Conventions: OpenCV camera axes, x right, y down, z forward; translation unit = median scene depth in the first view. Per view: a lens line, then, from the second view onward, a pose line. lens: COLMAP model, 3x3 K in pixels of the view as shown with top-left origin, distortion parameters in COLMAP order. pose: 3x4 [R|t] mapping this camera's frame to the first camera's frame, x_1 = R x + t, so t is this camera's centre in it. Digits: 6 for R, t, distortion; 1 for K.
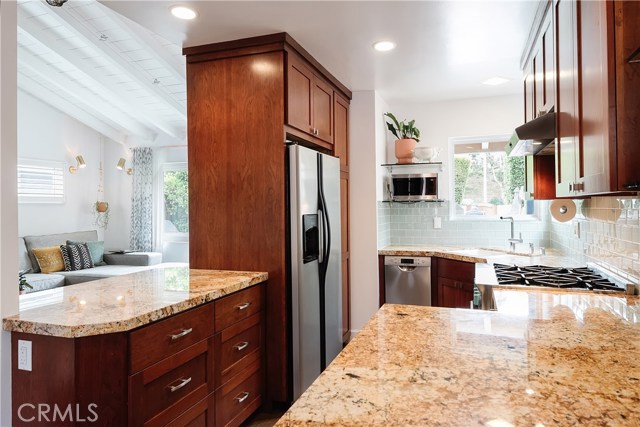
lens RADIAL K [[413.4, 0, 330.1], [0, 413.4, 210.9], [0, 0, 1]] dist [0.001060, 0.000187]
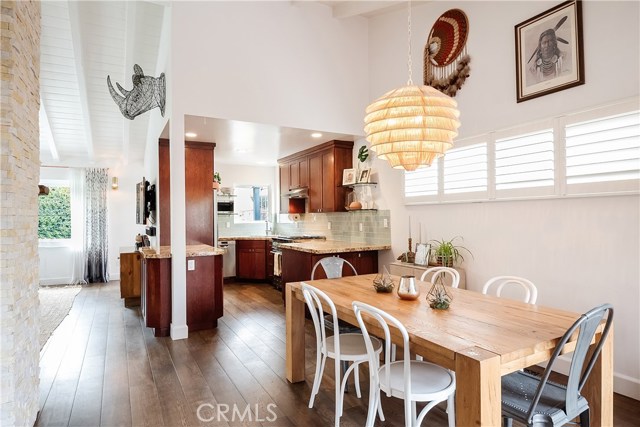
lens RADIAL K [[374.9, 0, 320.0], [0, 374.9, 213.5], [0, 0, 1]] dist [-0.006169, -0.001659]
pose [[0.673863, 0.010858, 0.738777, -0.885764], [0.009879, 0.999670, -0.023703, 0.024953], [-0.738791, 0.023271, 0.673533, -0.617248]]
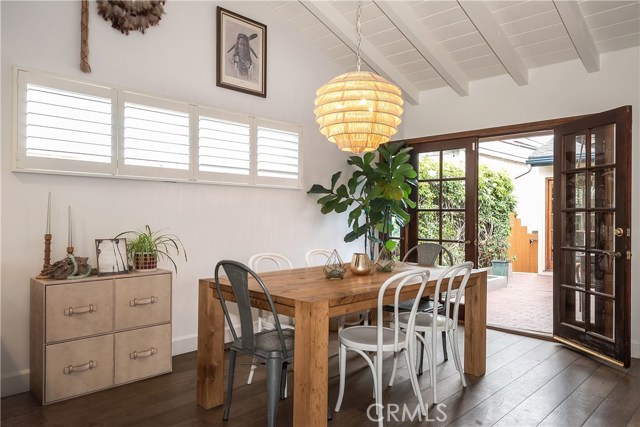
lens RADIAL K [[450.6, 0, 320.0], [0, 450.6, 213.5], [0, 0, 1]] dist [0.016677, -0.002012]
pose [[-0.906156, 0.008194, 0.422864, -0.581981], [0.008223, 0.999965, -0.001754, 0.047273], [-0.422864, 0.001888, -0.906191, 0.464525]]
